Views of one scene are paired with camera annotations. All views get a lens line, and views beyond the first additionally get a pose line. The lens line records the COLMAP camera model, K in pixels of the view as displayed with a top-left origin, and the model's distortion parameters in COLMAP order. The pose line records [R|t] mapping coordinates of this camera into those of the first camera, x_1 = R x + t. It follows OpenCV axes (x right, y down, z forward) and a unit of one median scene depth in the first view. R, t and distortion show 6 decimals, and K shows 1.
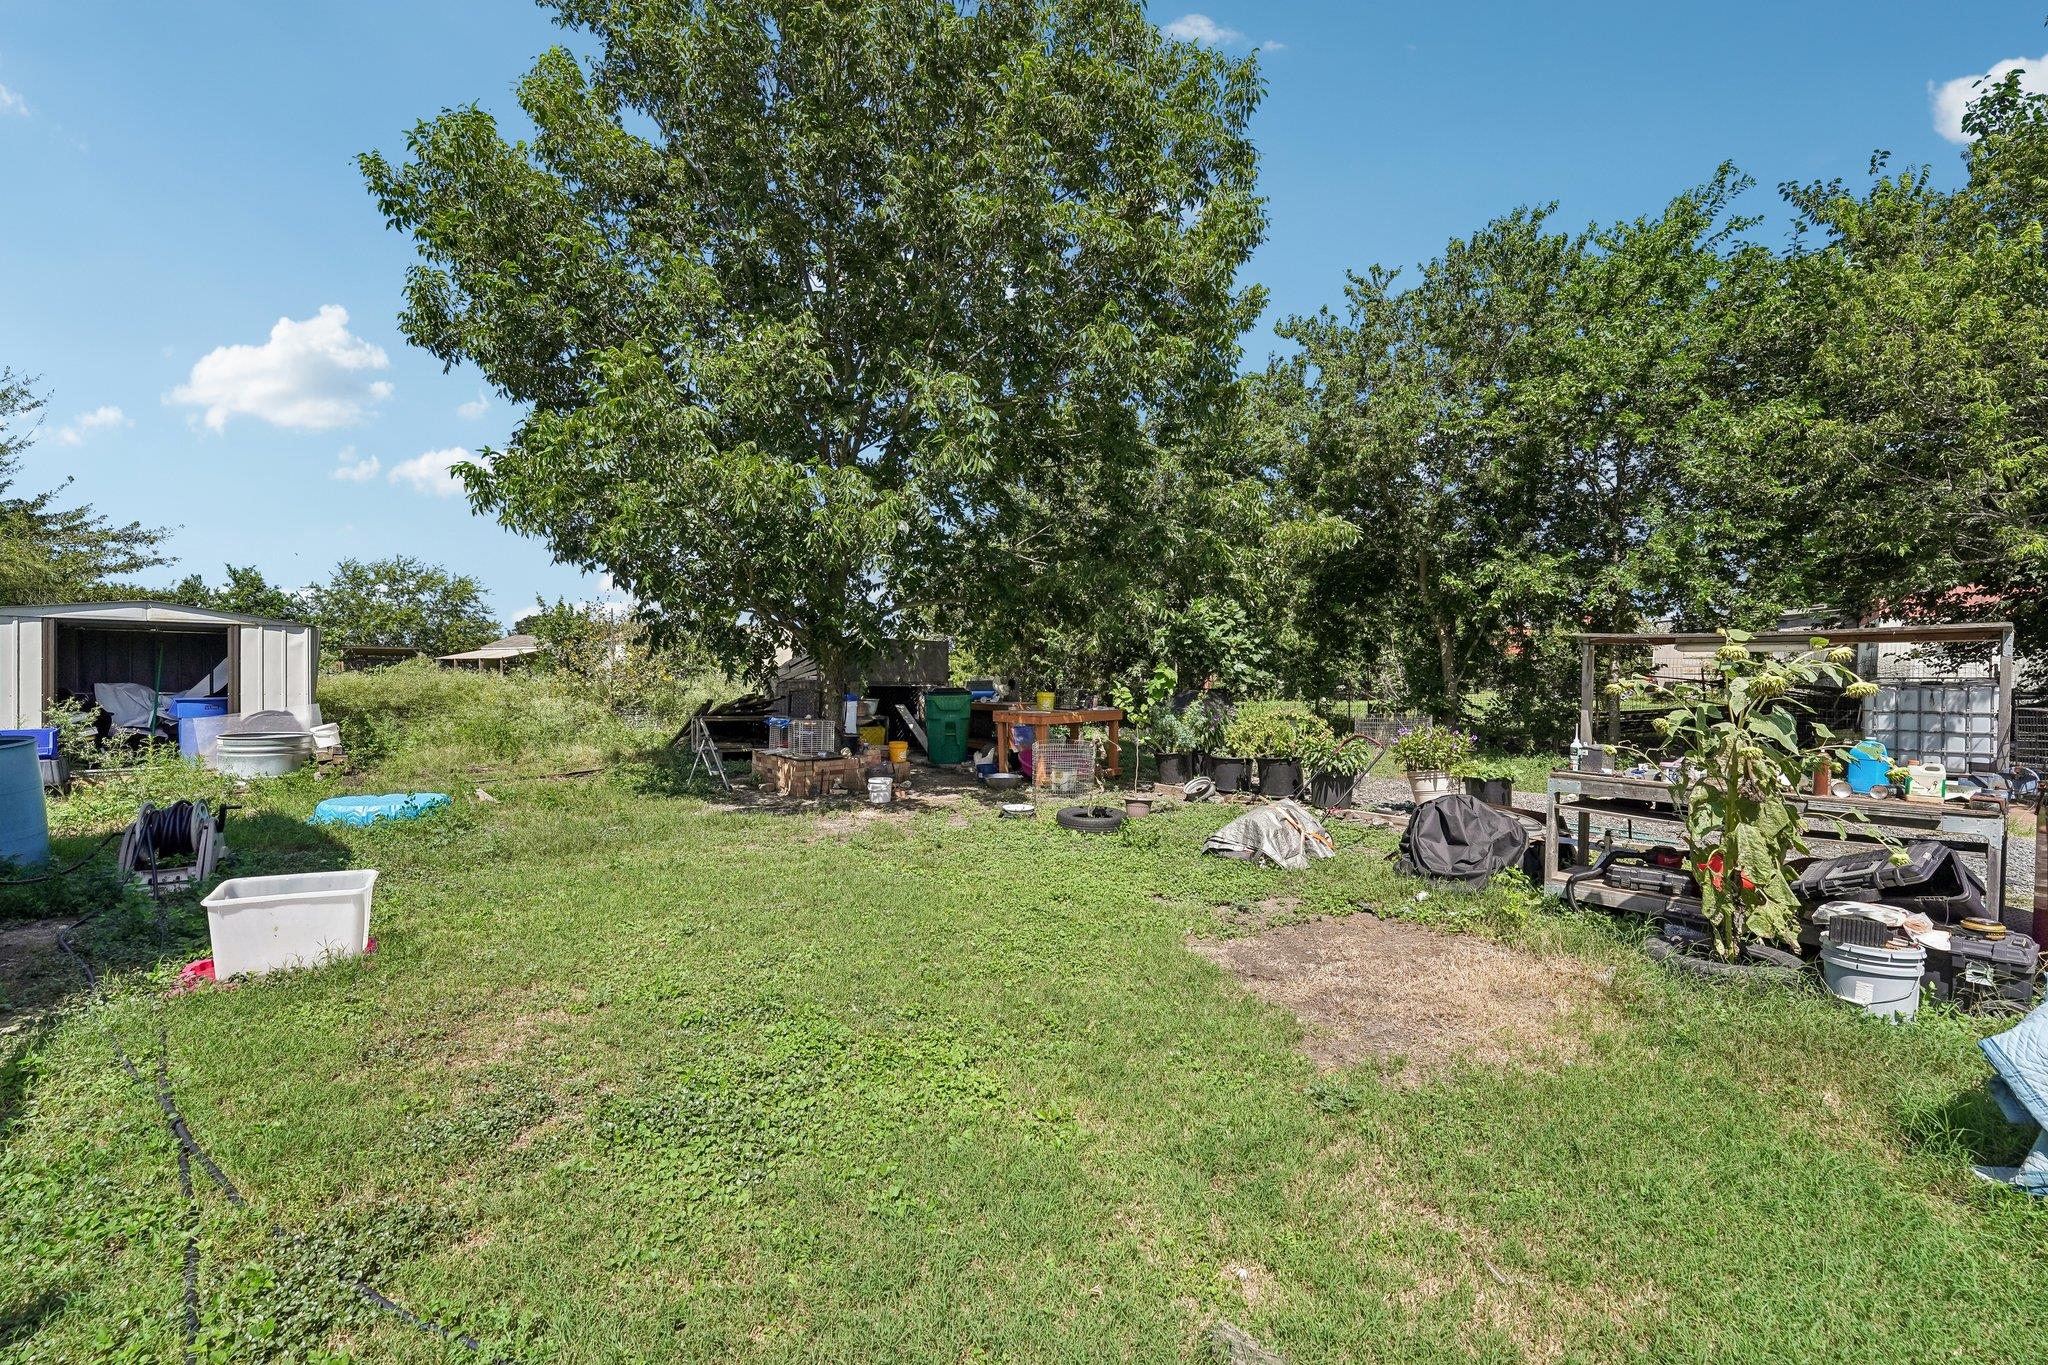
lens RADIAL K [[823.6, 0, 970.1], [0, 823.6, 681.3], [0, 0, 1]] dist [-0.001313, -0.000212]
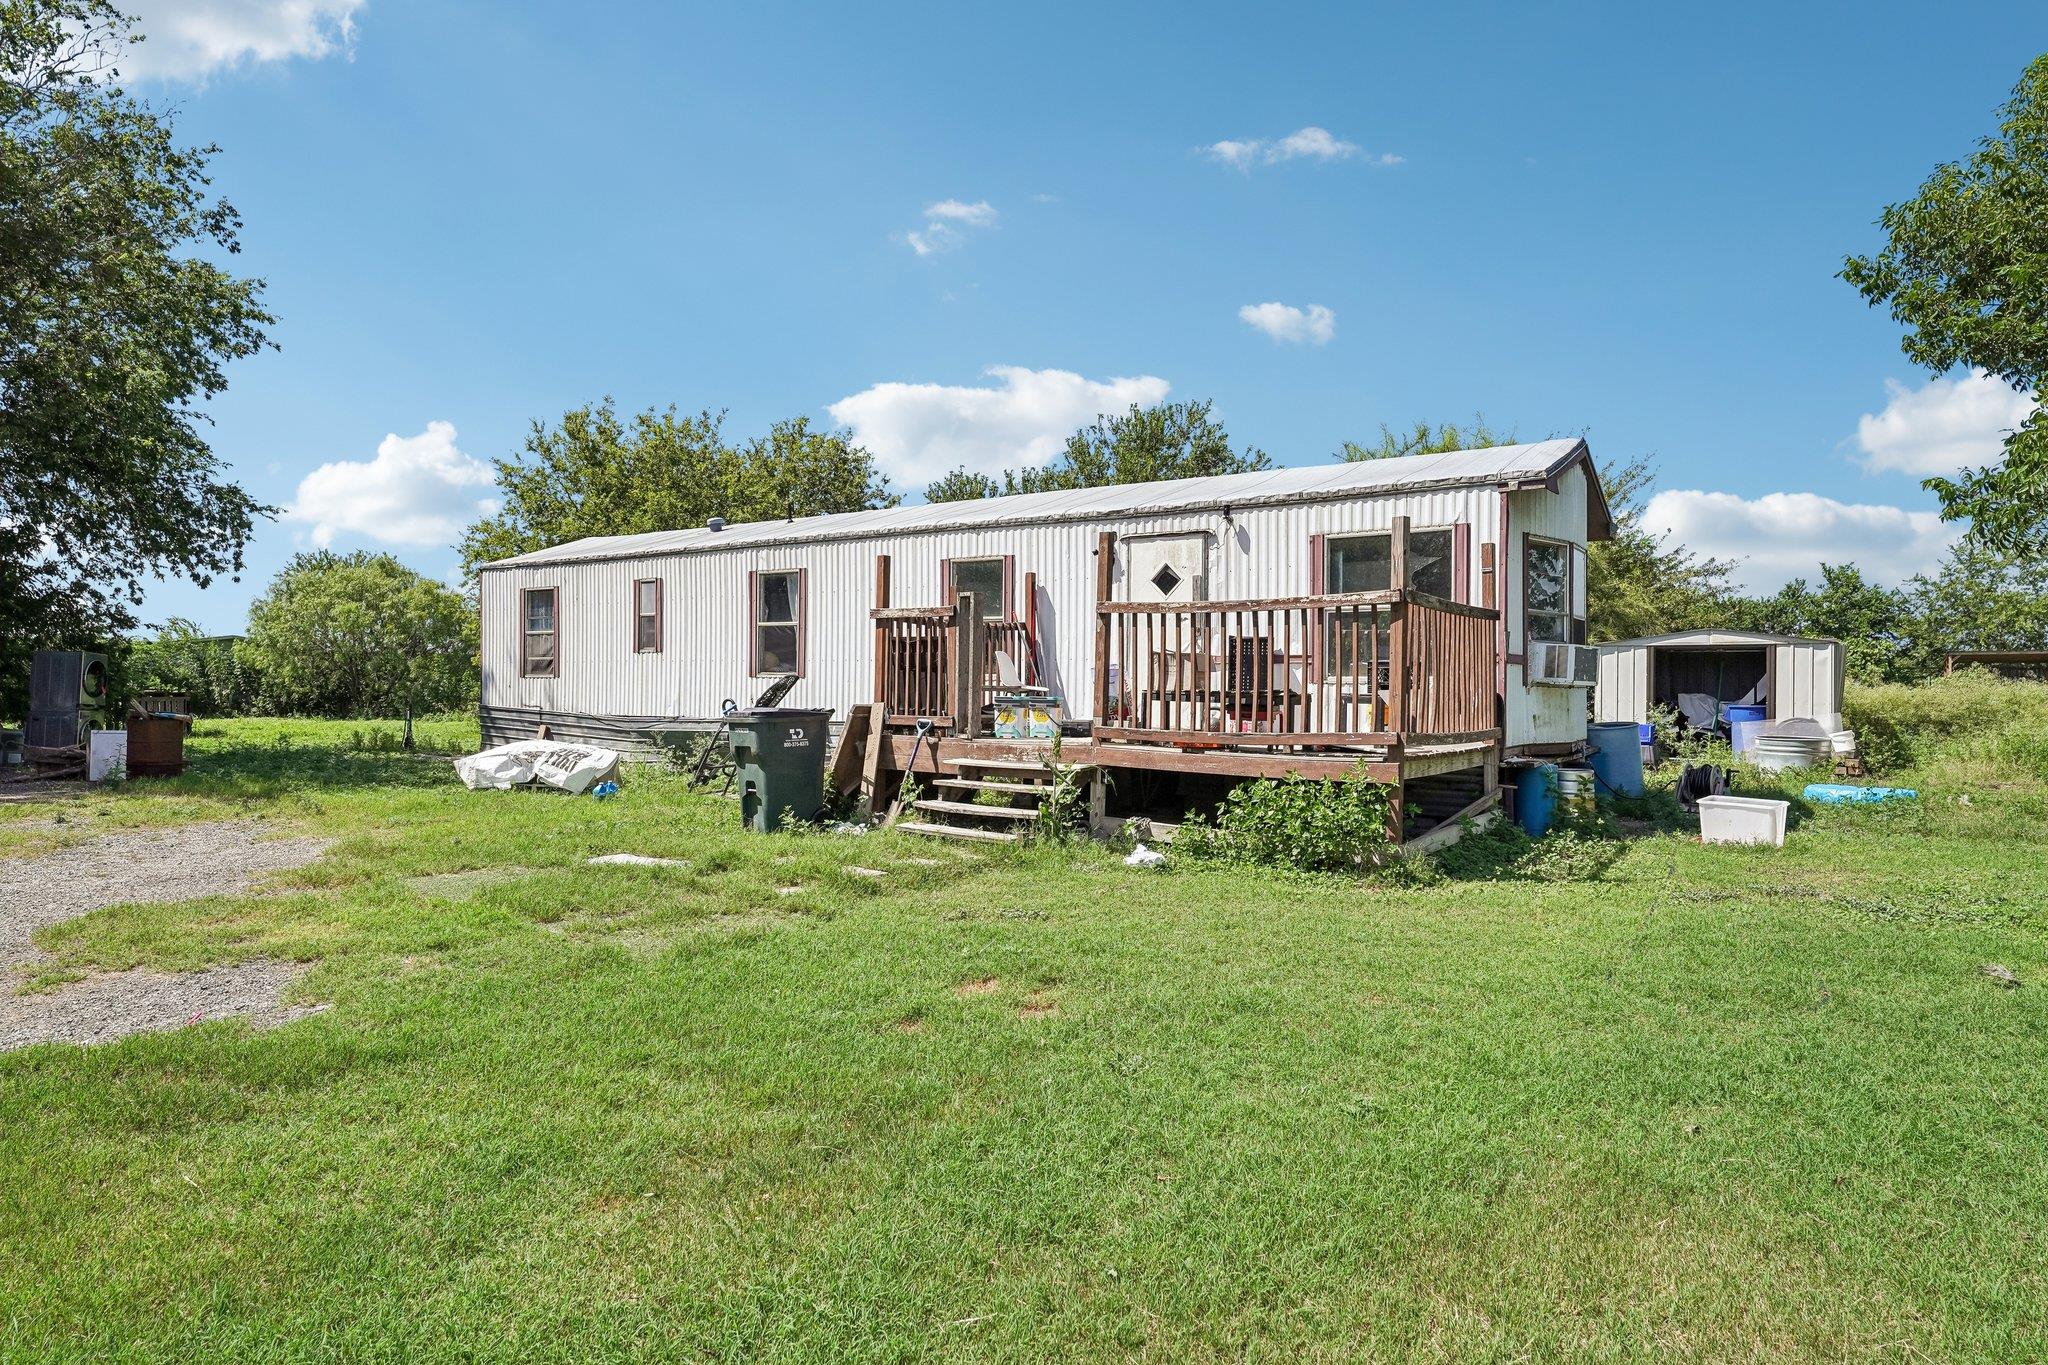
lens RADIAL K [[1159.4, 0, 1024.0], [0, 1159.4, 682.5], [0, 0, 1]] dist [0.022731, -0.000328]
pose [[0.221056, -0.005432, -0.975246, 0.502354], [-0.008998, 0.999931, -0.007609, 0.008589], [0.975220, 0.010458, 0.220992, -0.414165]]
